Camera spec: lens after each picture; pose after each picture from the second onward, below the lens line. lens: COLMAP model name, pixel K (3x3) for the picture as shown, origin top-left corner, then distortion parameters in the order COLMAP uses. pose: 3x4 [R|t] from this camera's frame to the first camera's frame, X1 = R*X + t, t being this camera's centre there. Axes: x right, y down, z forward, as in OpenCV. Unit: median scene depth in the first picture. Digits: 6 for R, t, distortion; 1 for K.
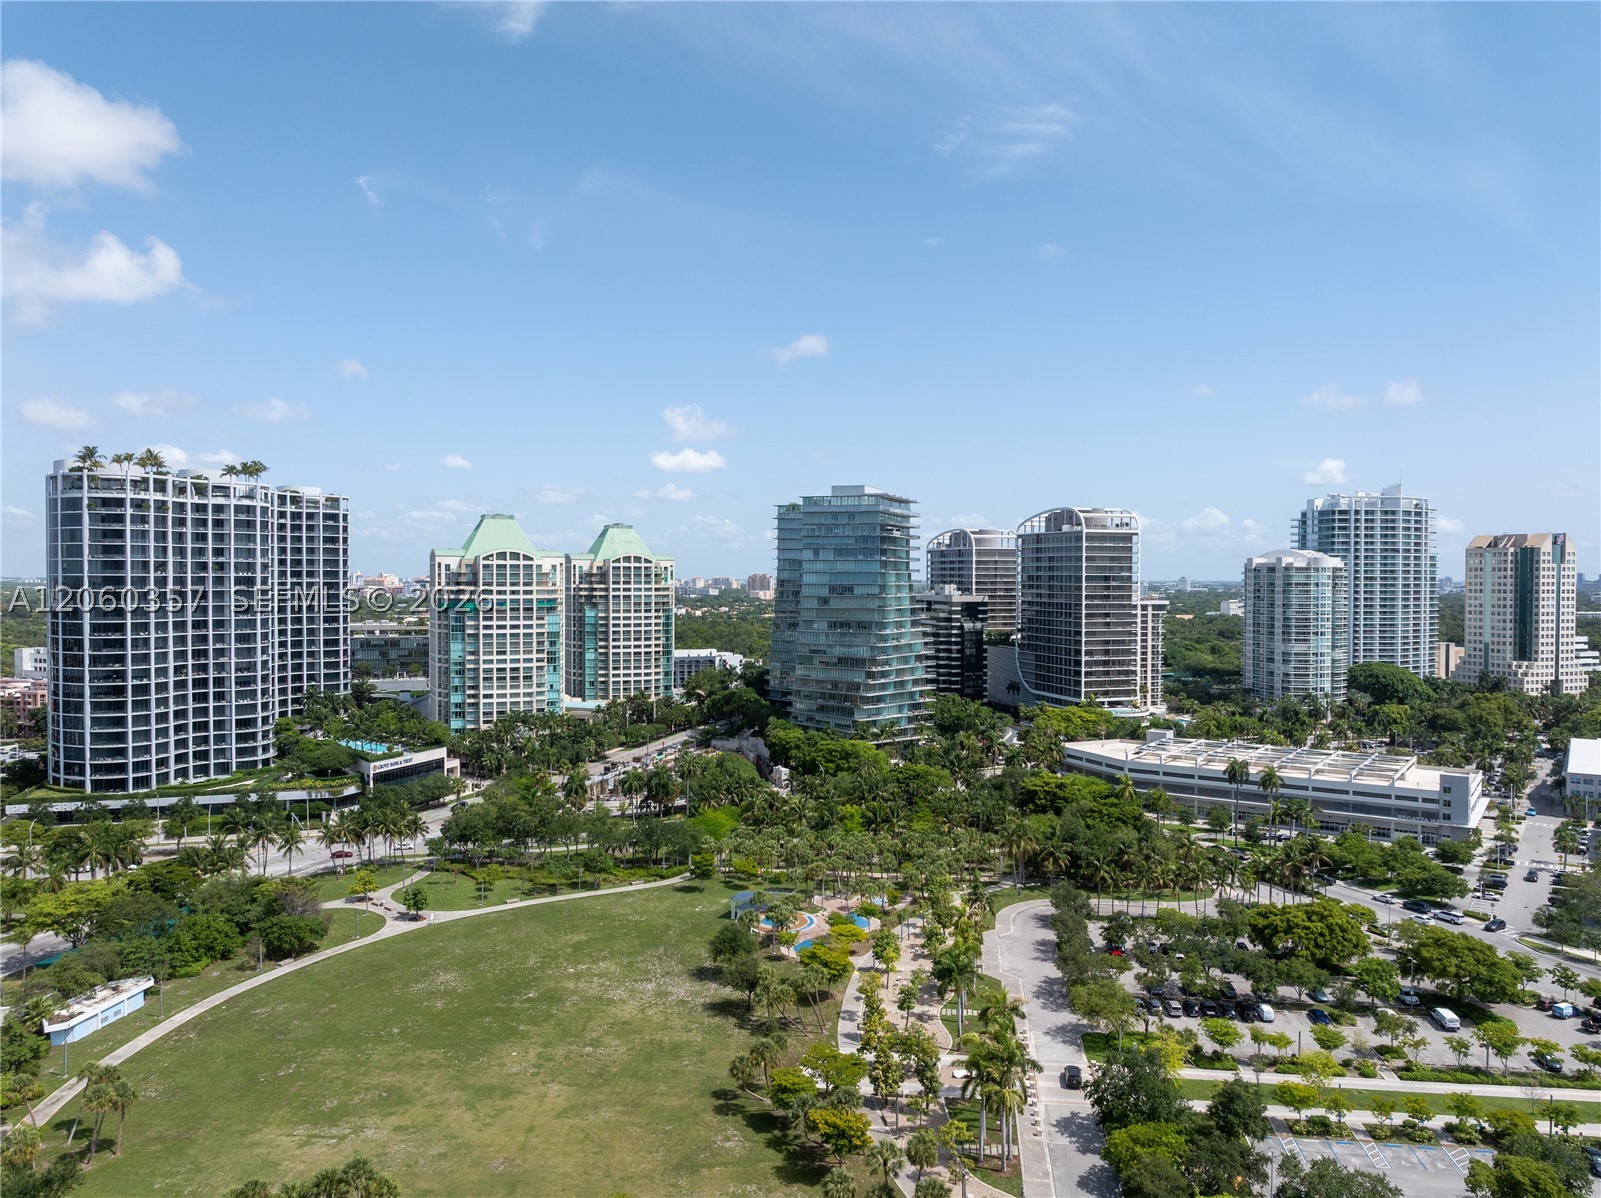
lens RADIAL K [[1120.7, 0, 807.2], [0, 1120.7, 595.3], [0, 0, 1]] dist [-0.027923, -0.002152]
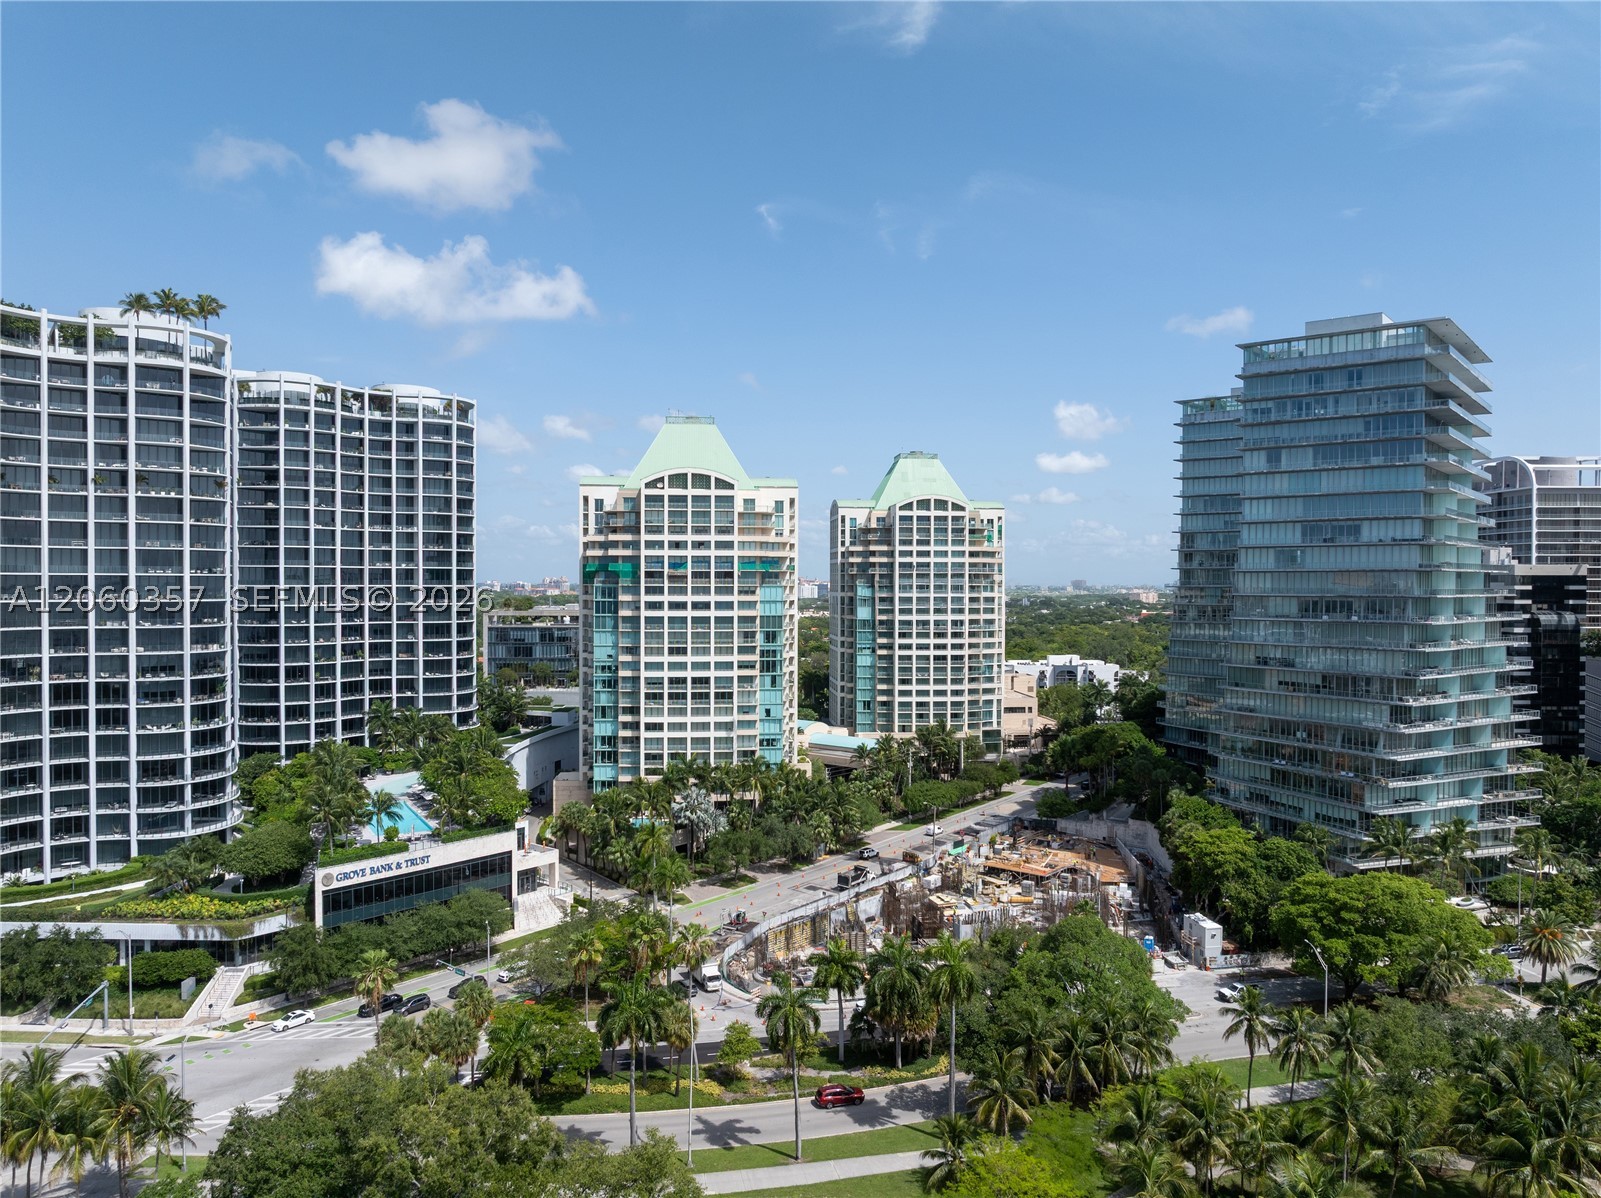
lens RADIAL K [[1120.7, 0, 807.2], [0, 1120.7, 595.3], [0, 0, 1]] dist [-0.027923, -0.002152]
pose [[0.945402, 0.003595, -0.325887, -0.025231], [-0.005501, 0.999973, -0.004928, 0.025194], [0.325860, 0.006452, 0.945396, 0.477045]]
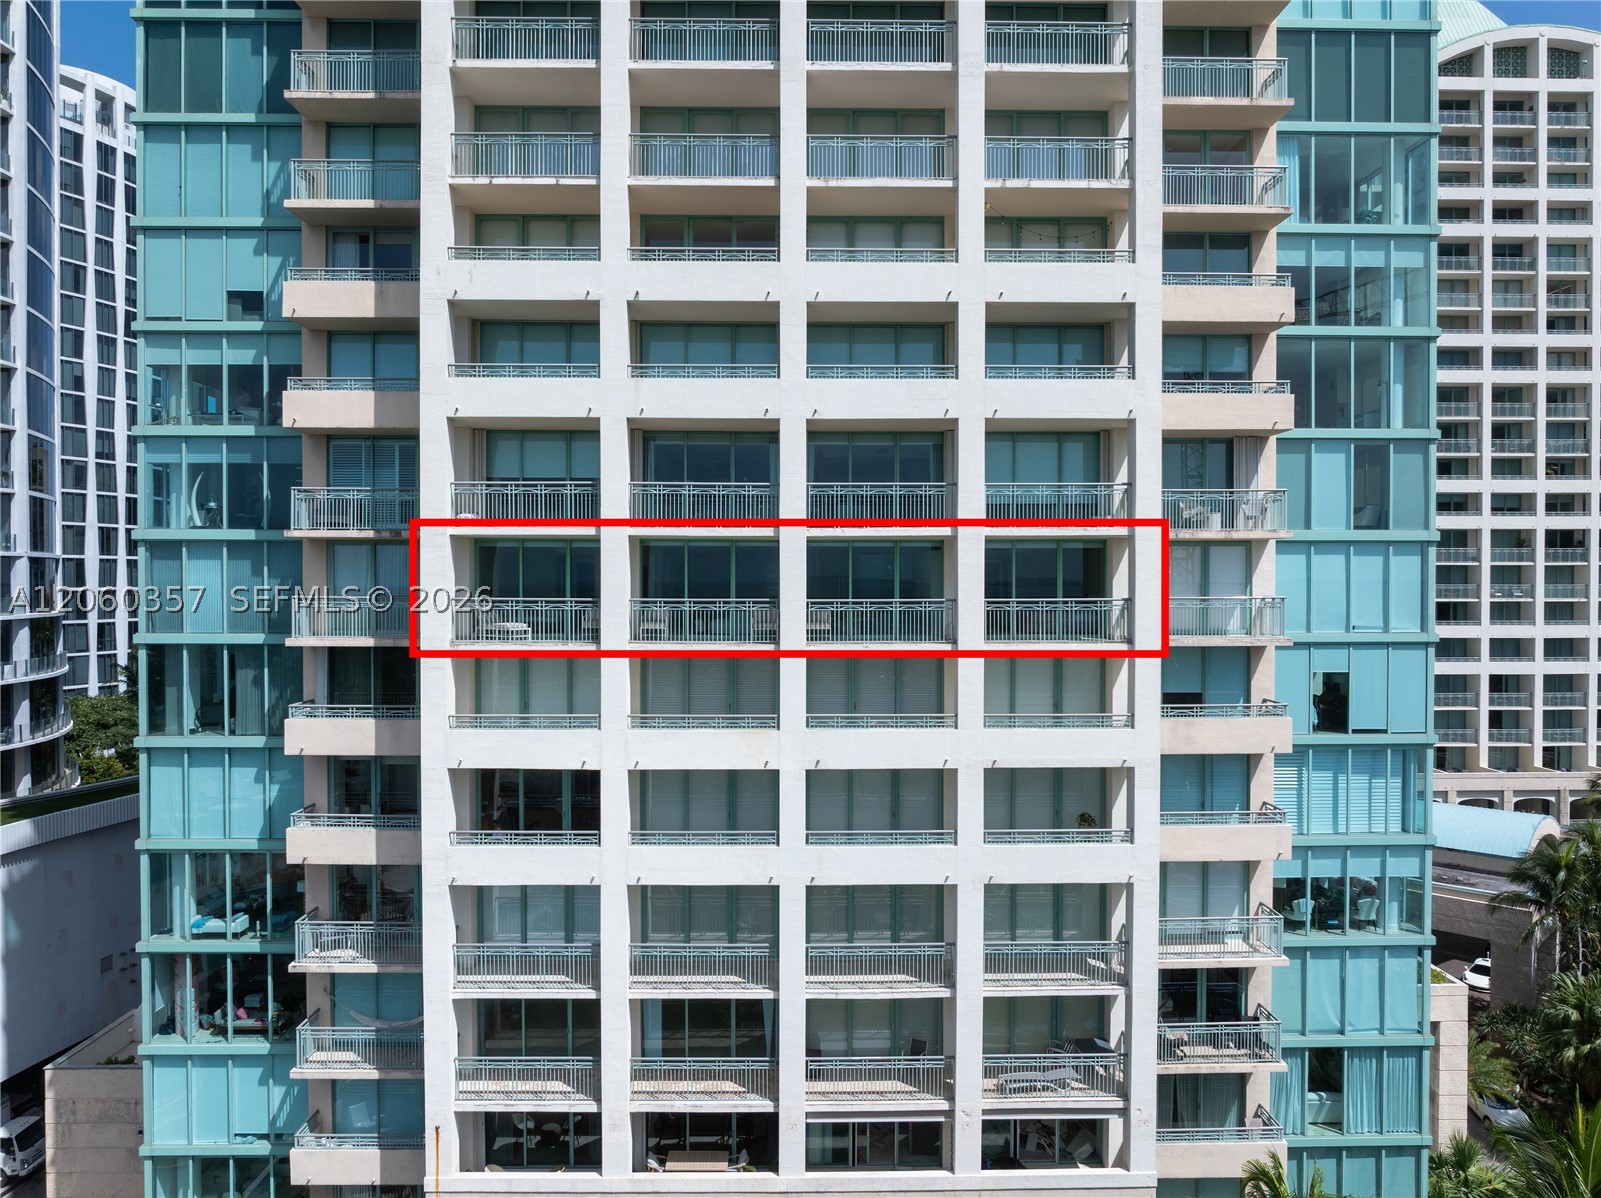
lens RADIAL K [[1120.7, 0, 807.2], [0, 1120.7, 595.3], [0, 0, 1]] dist [-0.027923, -0.002152]
pose [[0.914481, 0.004395, -0.404605, -0.234362], [-0.004912, 0.999988, -0.000241, 0.075127], [0.404599, 0.002208, 0.914491, 0.924034]]
